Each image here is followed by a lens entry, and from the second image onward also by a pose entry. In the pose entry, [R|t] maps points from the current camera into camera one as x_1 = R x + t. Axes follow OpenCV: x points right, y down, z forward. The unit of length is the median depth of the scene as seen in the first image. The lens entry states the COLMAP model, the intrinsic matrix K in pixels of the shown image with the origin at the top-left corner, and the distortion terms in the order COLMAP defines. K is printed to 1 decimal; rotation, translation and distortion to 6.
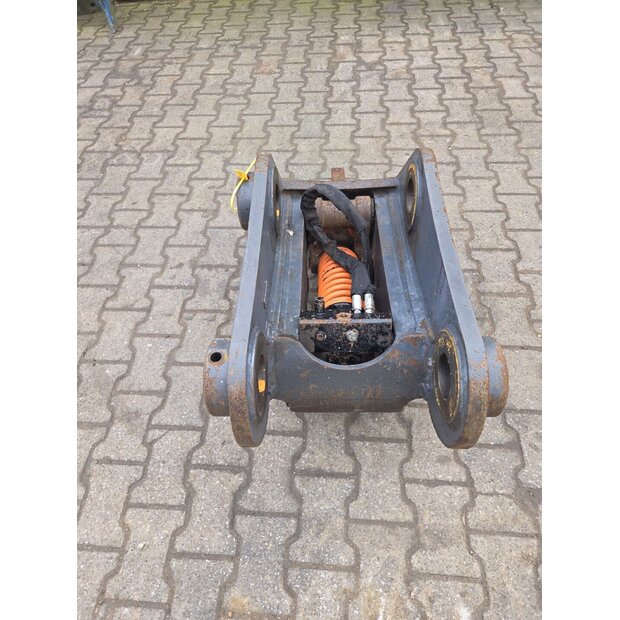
lens RADIAL K [[404.7, 0, 313.7], [0, 404.7, 309.6], [0, 0, 1]] dist [0.063789, -0.048678]
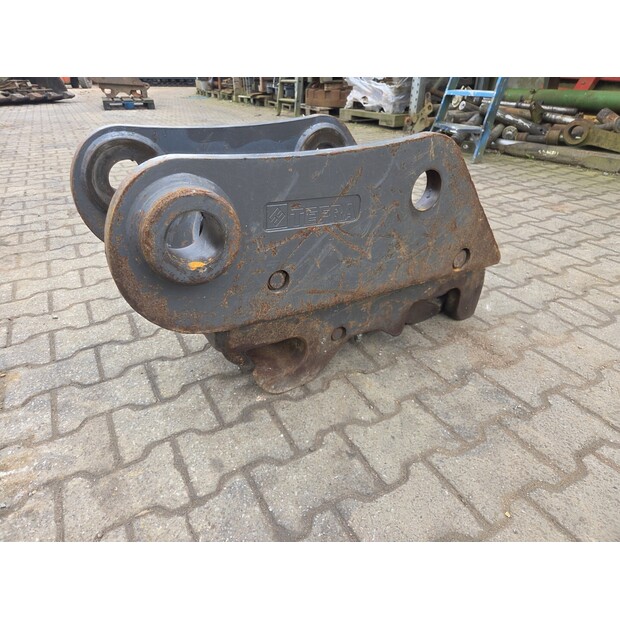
lens RADIAL K [[418.1, 0, 322.3], [0, 418.1, 319.7], [0, 0, 1]] dist [0.062335, -0.051421]
pose [[0.553899, 0.470415, -0.686954, 0.848842], [-0.703068, 0.706229, -0.083277, 0.126022], [0.445972, 0.529103, 0.721913, 0.437499]]
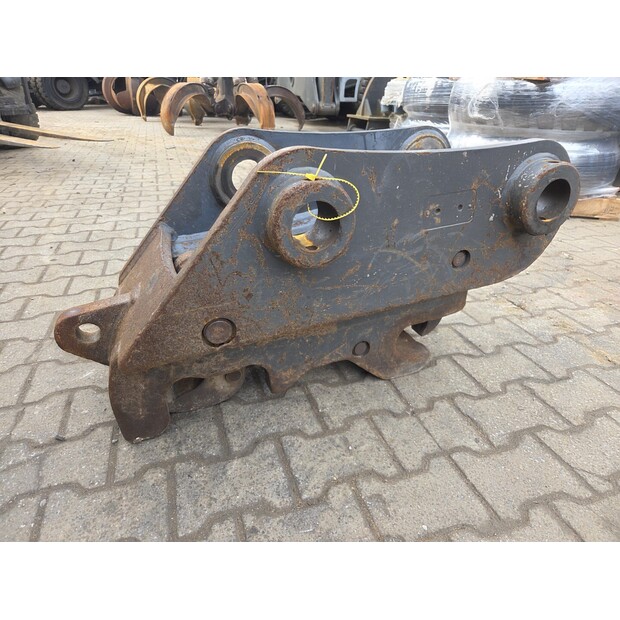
lens RADIAL K [[404.7, 0, 313.7], [0, 404.7, 309.6], [0, 0, 1]] dist [0.063789, -0.048678]
pose [[-0.372368, -0.402176, 0.836419, -0.731038], [0.761598, 0.382624, 0.523036, -0.525955], [-0.530386, 0.831777, 0.163819, 1.011443]]
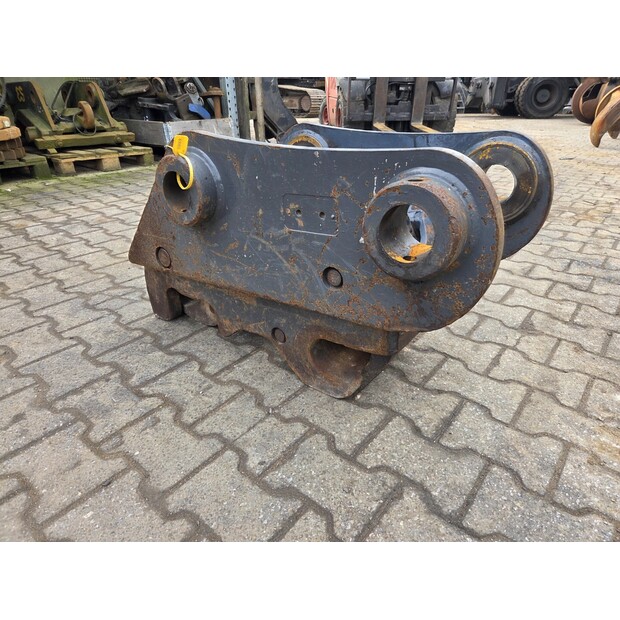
lens RADIAL K [[404.7, 0, 313.7], [0, 404.7, 309.6], [0, 0, 1]] dist [0.063789, -0.048678]
pose [[0.578149, -0.336962, 0.743102, -0.681706], [0.654261, 0.735634, -0.175454, 0.218751], [-0.487530, 0.587621, 0.645768, 0.505668]]
